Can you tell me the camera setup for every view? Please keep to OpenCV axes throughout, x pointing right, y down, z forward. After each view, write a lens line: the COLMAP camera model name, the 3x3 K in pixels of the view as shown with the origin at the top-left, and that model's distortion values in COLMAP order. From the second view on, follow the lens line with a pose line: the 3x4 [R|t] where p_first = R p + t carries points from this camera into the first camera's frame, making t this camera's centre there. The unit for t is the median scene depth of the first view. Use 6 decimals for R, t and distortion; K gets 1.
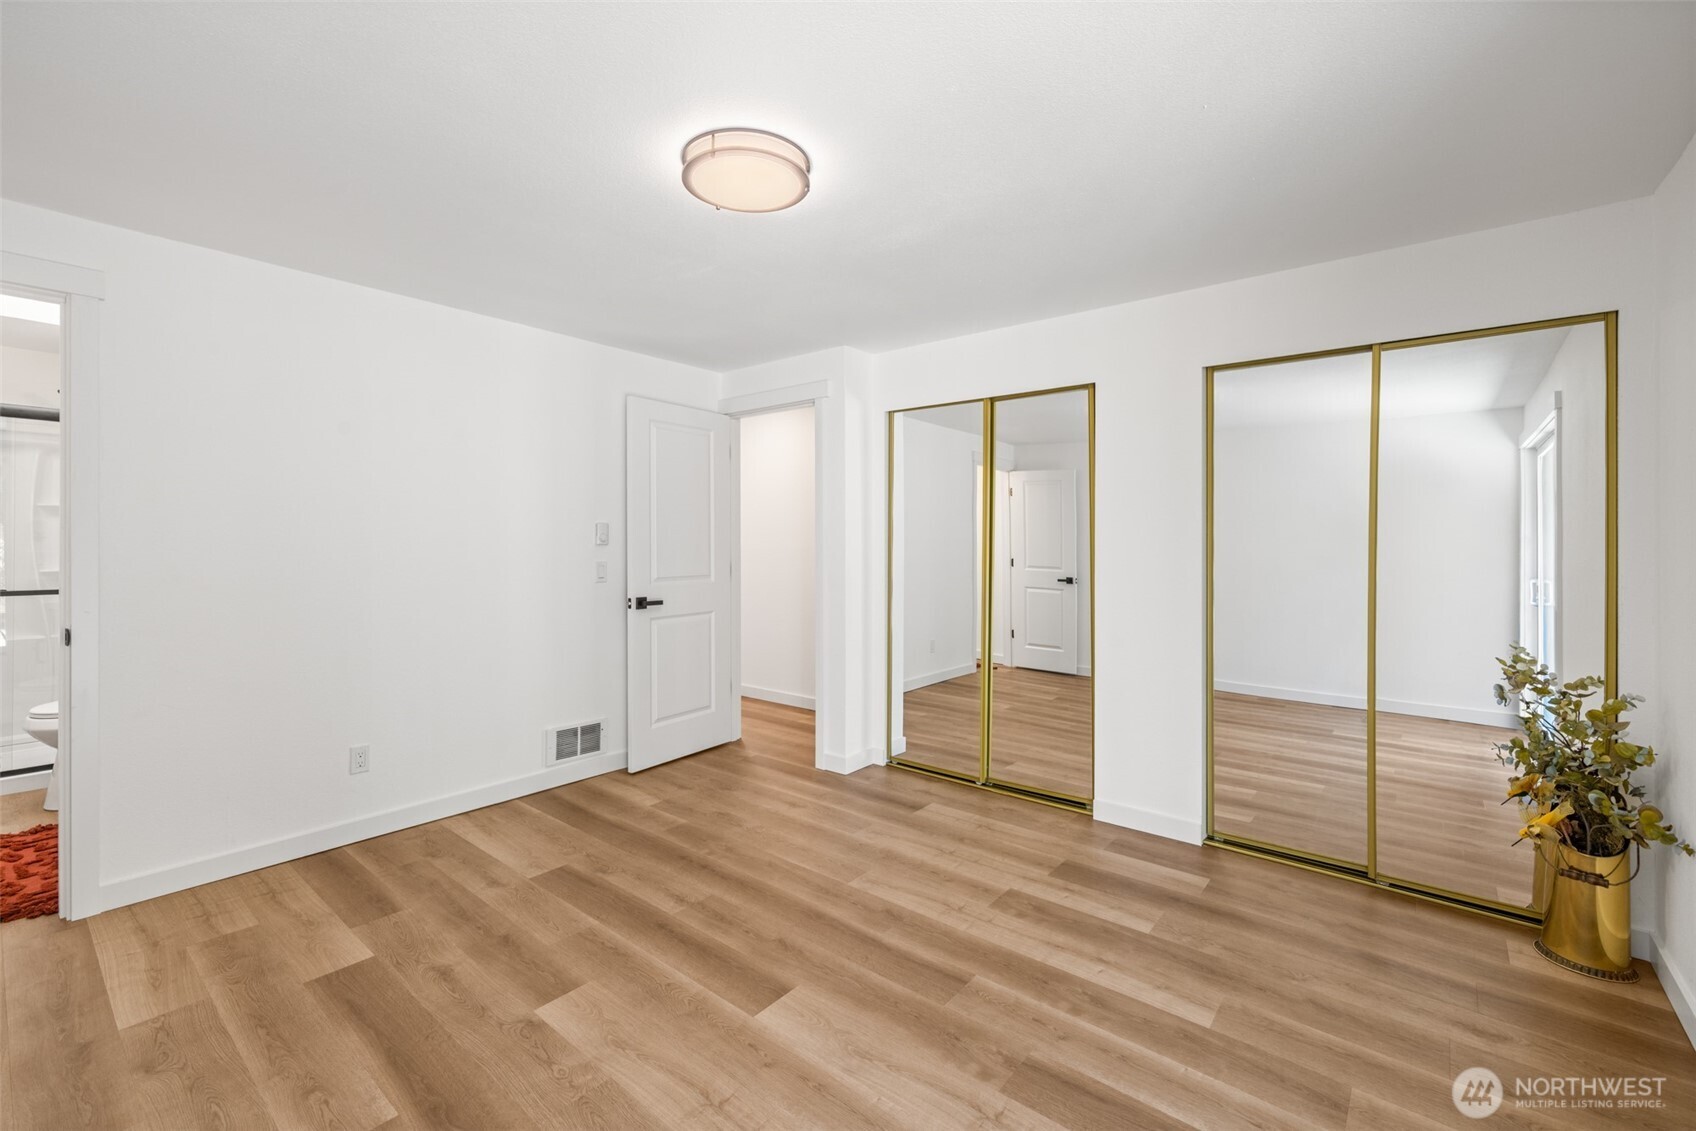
lens RADIAL K [[719.7, 0, 847.0], [0, 719.7, 549.0], [0, 0, 1]] dist [0.000623, 0.000978]
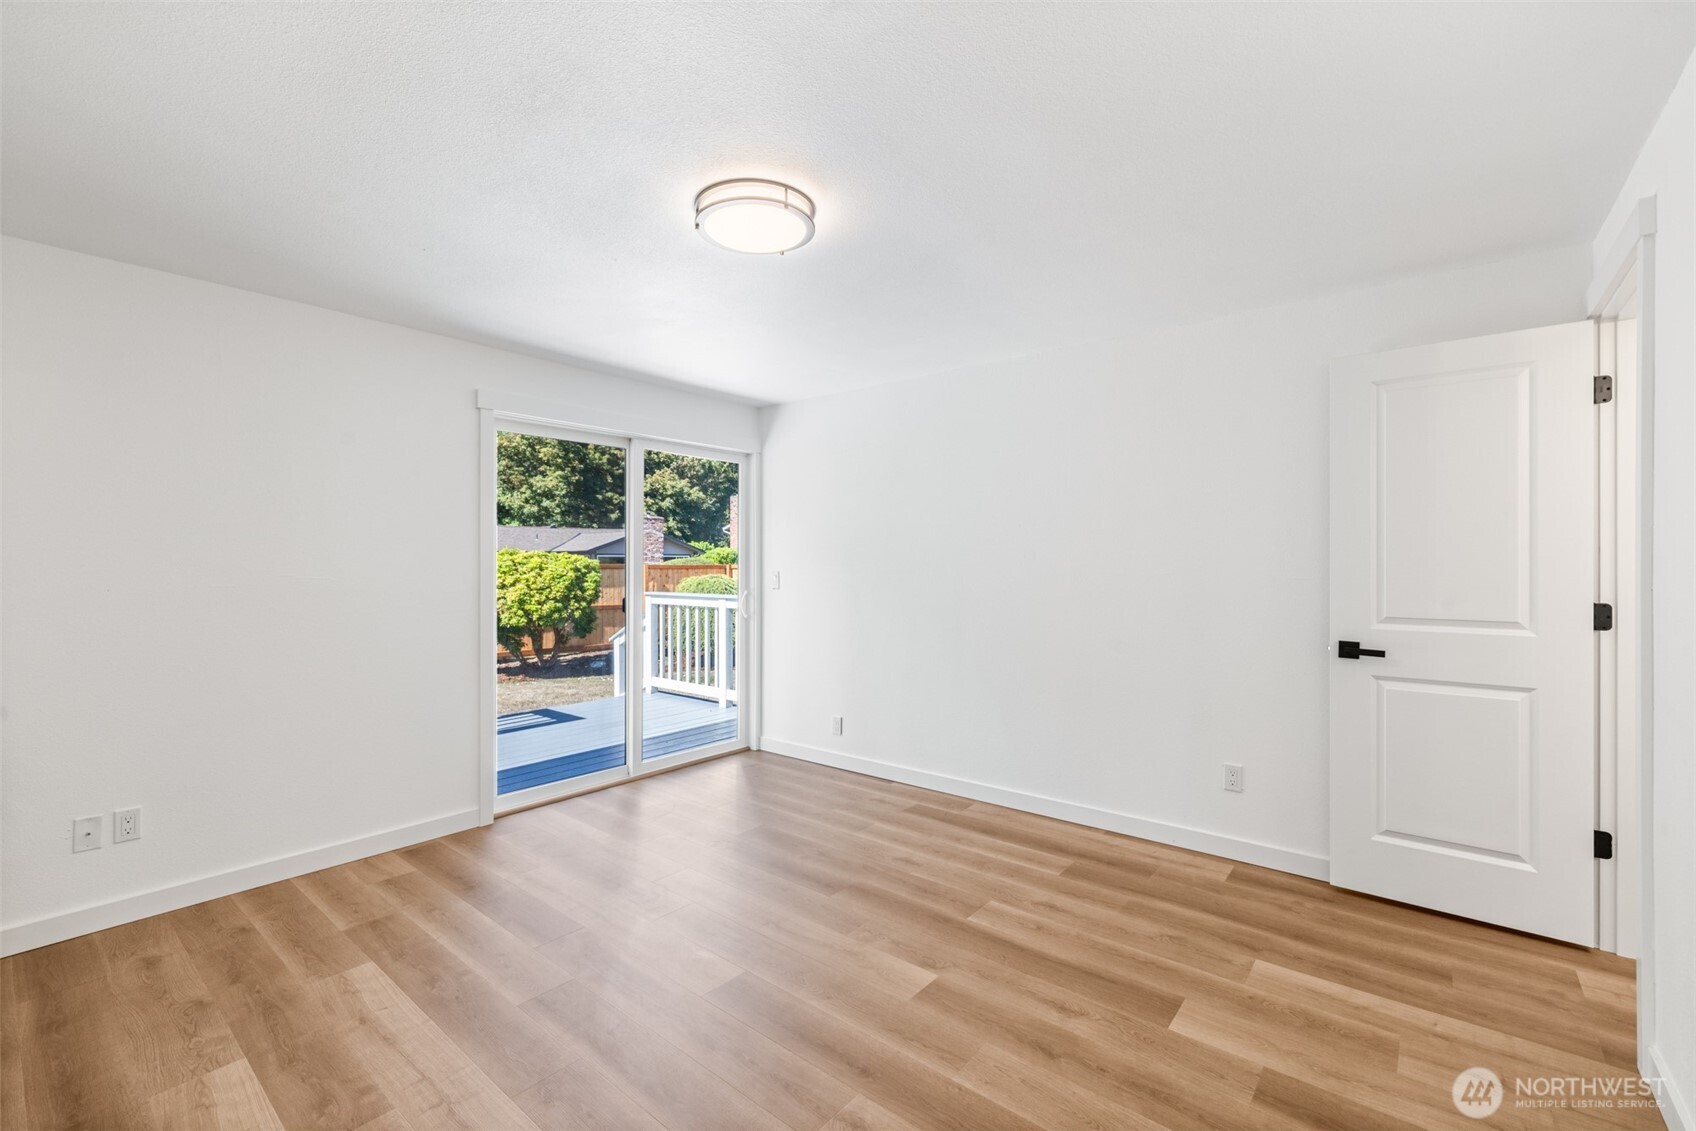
lens RADIAL K [[719.7, 0, 848.0], [0, 719.7, 566.7], [0, 0, 1]] dist [0.000623, 0.000978]
pose [[-0.999982, -0.005832, -0.001071, -0.272551], [-0.005845, 0.999910, 0.012042, -0.019298], [0.001000, 0.012048, -0.999927, 2.032148]]
